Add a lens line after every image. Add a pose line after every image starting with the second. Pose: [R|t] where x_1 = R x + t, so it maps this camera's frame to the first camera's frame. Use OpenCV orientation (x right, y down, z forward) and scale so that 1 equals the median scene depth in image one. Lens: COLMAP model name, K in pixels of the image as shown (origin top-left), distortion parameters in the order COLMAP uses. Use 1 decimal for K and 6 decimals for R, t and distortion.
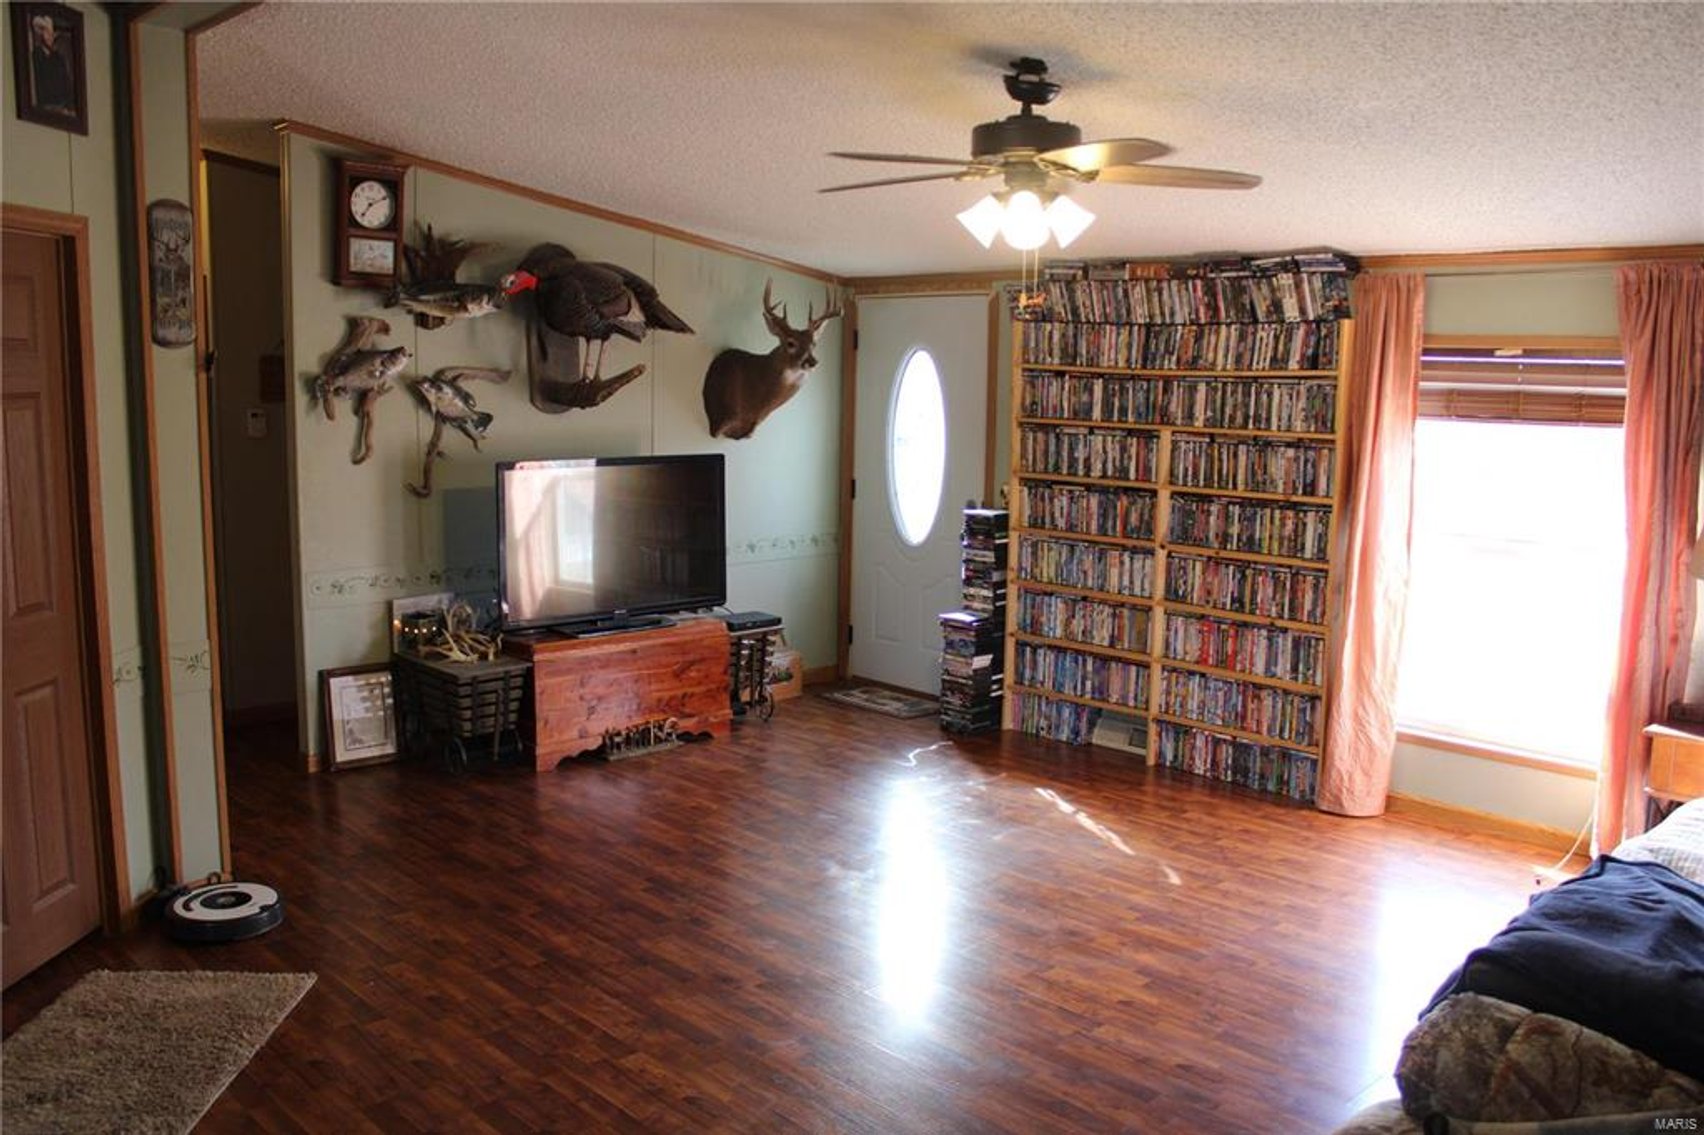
lens RADIAL K [[1428.3, 0, 852.0], [0, 1428.3, 567.5], [0, 0, 1]] dist [-0.164247, 0.153799]
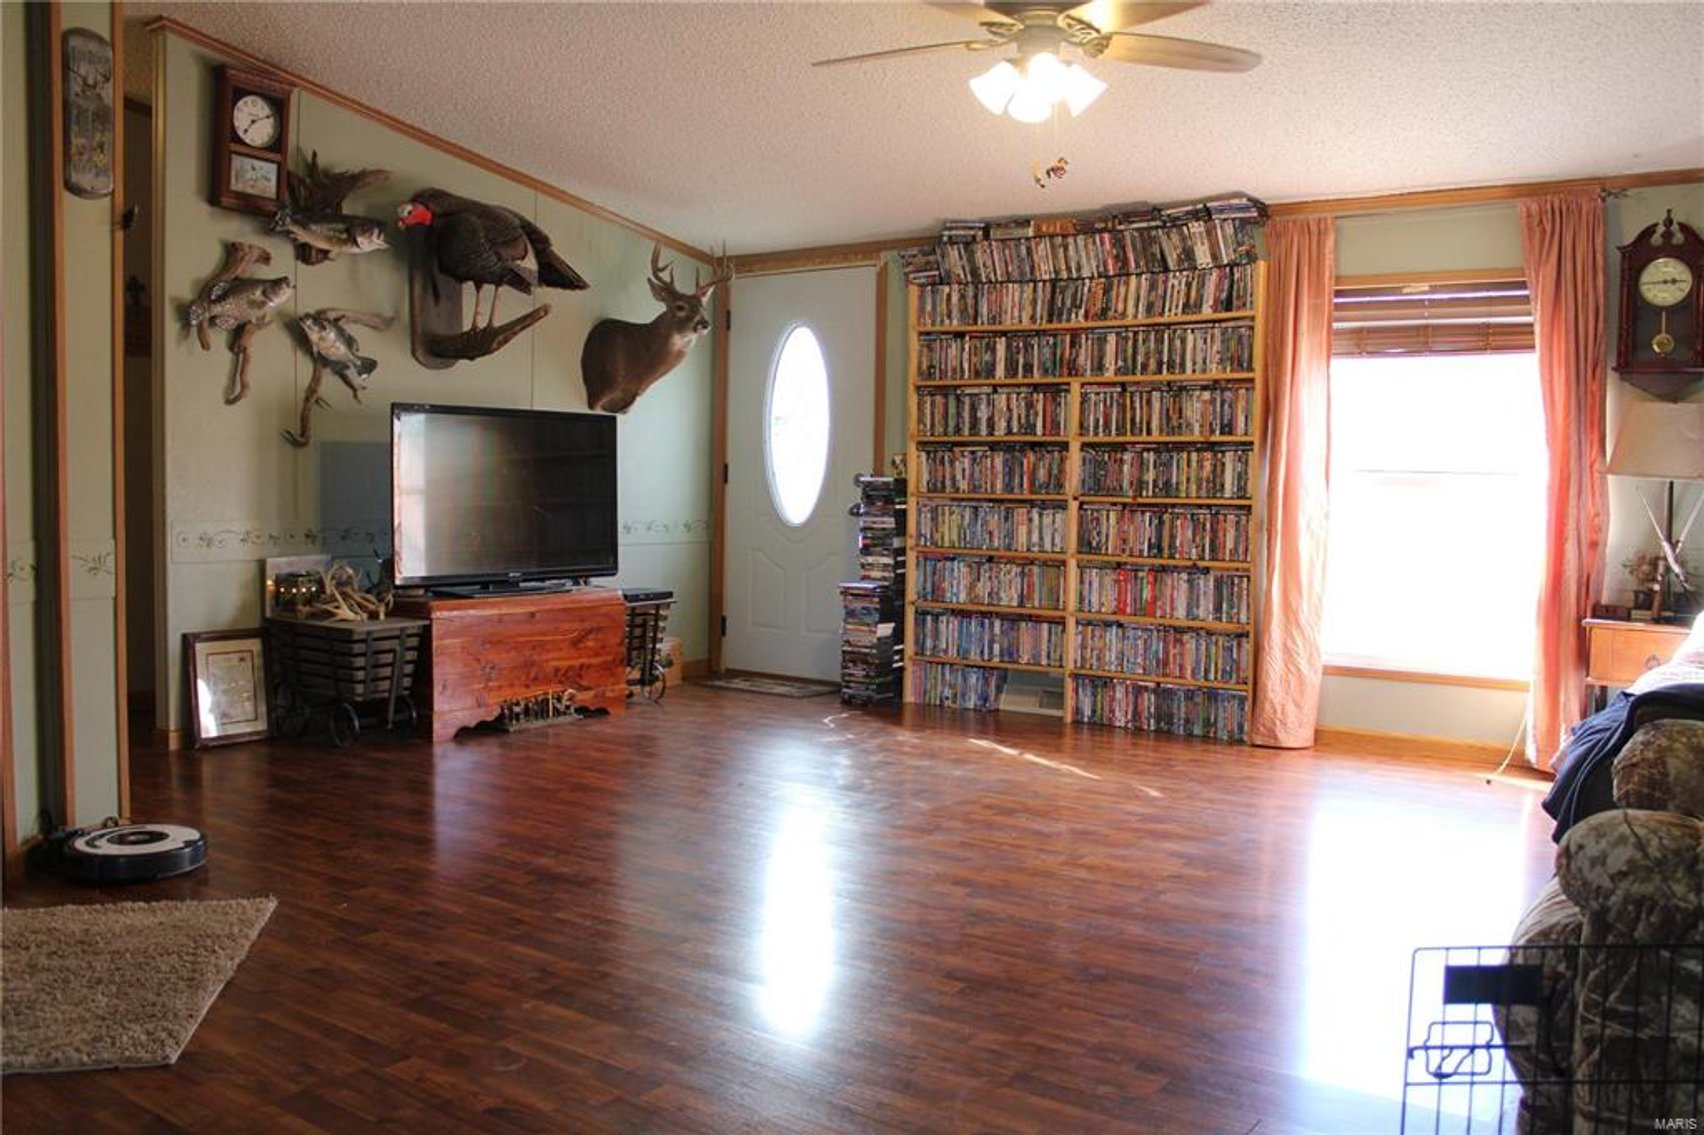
lens RADIAL K [[1428.3, 0, 852.0], [0, 1428.3, 567.5], [0, 0, 1]] dist [-0.164247, 0.153799]
pose [[0.981307, -0.010885, 0.192139, -0.131217], [0.025545, 0.996932, -0.073988, 0.106326], [-0.190745, 0.077513, 0.978575, 0.054571]]
